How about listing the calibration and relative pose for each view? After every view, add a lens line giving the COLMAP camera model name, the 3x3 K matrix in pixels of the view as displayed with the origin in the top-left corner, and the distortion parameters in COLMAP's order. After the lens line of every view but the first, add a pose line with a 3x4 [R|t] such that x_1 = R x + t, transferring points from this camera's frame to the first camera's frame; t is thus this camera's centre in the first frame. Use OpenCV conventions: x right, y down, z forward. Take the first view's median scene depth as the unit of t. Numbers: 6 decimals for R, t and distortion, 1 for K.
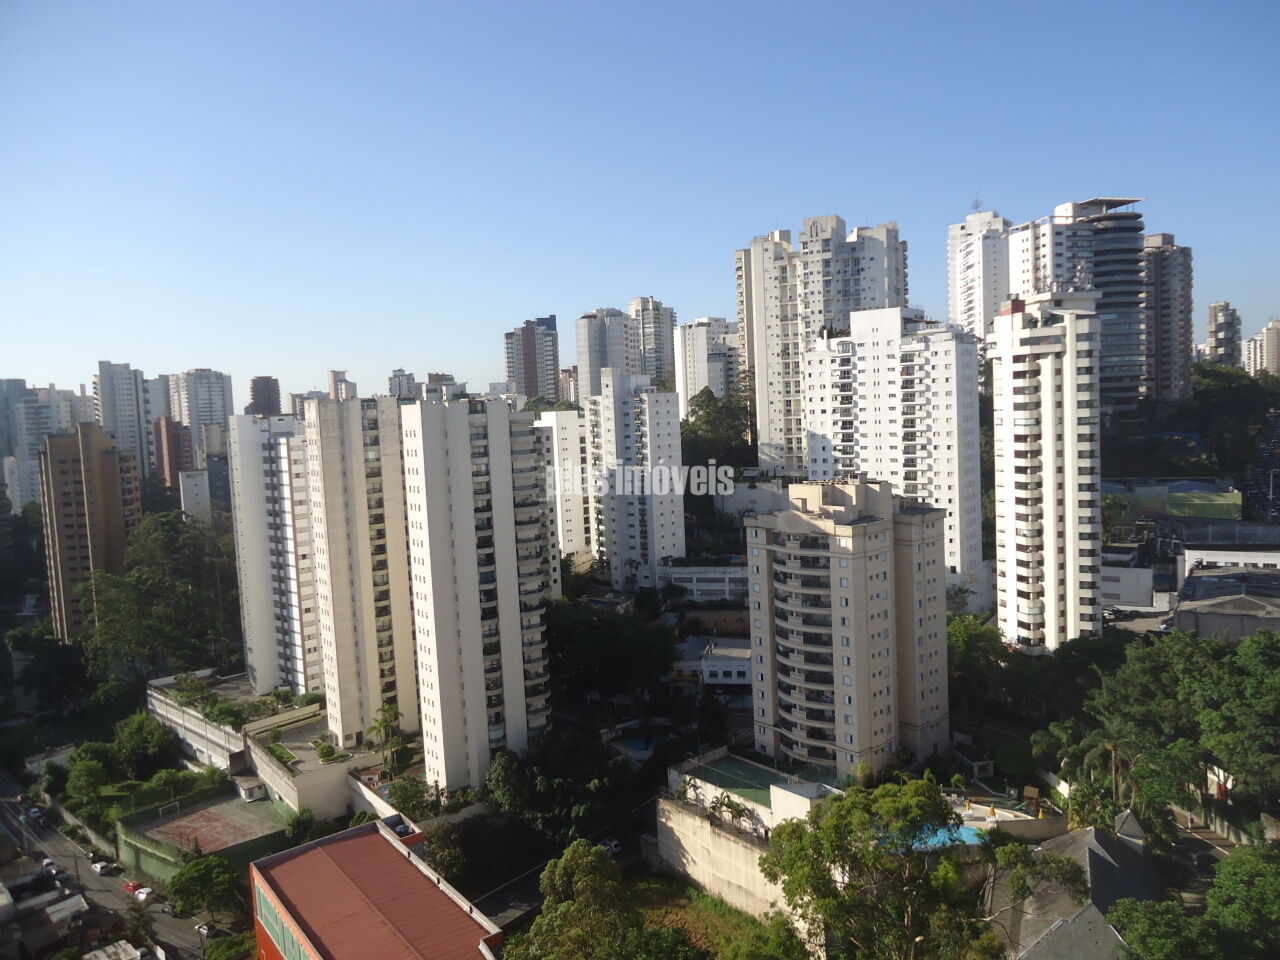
lens RADIAL K [[915.8, 0, 636.1], [0, 915.8, 473.8], [0, 0, 1]] dist [-0.016845, -0.001009]
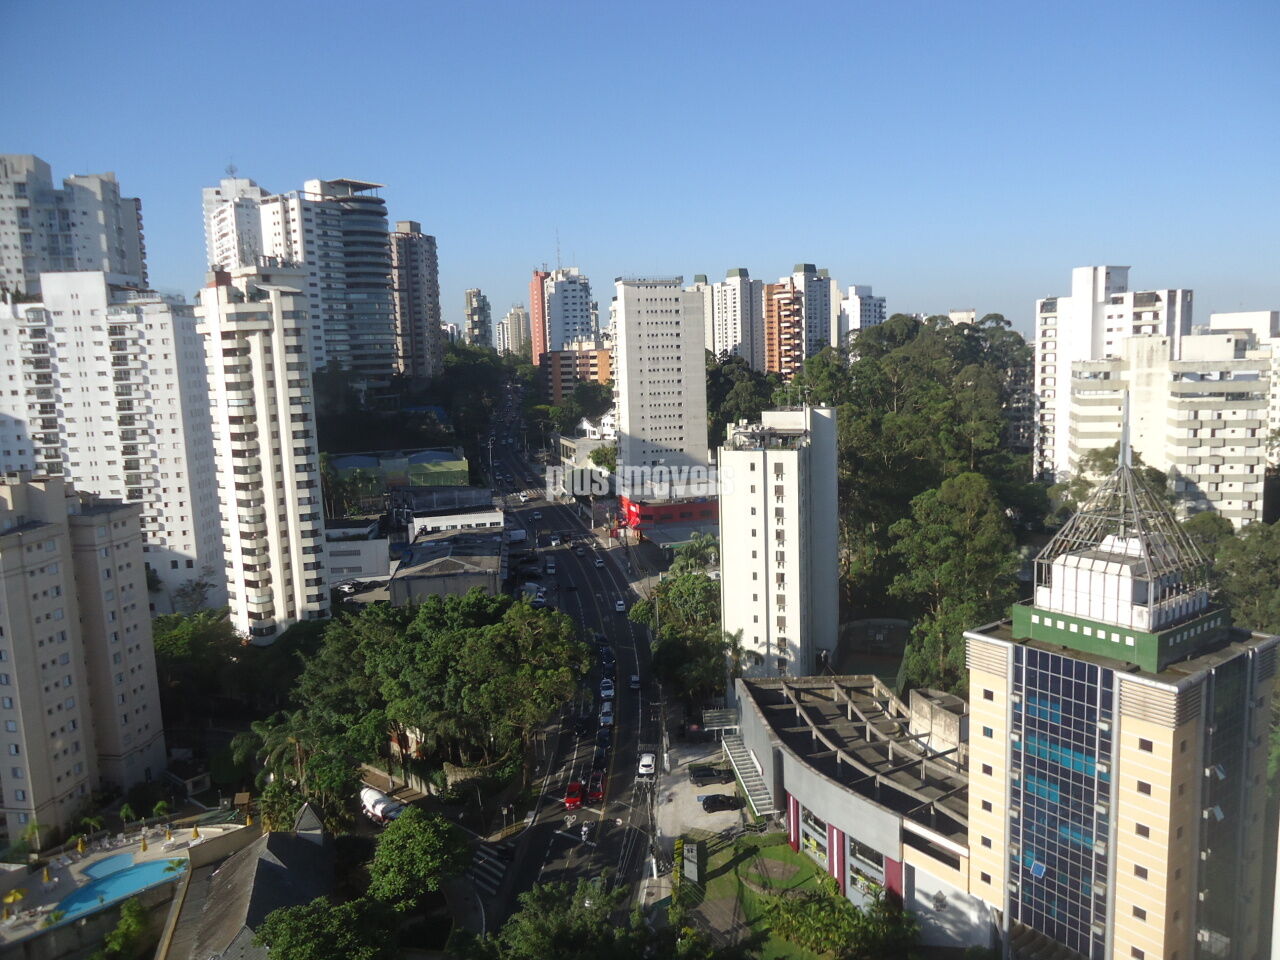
lens RADIAL K [[915.8, 0, 647.5], [0, 915.8, 479.0], [0, 0, 1]] dist [-0.016845, -0.001009]
pose [[0.739788, -0.074212, 0.668734, 0.100994], [0.051889, 0.997231, 0.053264, -0.006182], [-0.670836, -0.004704, 0.741591, 0.015113]]
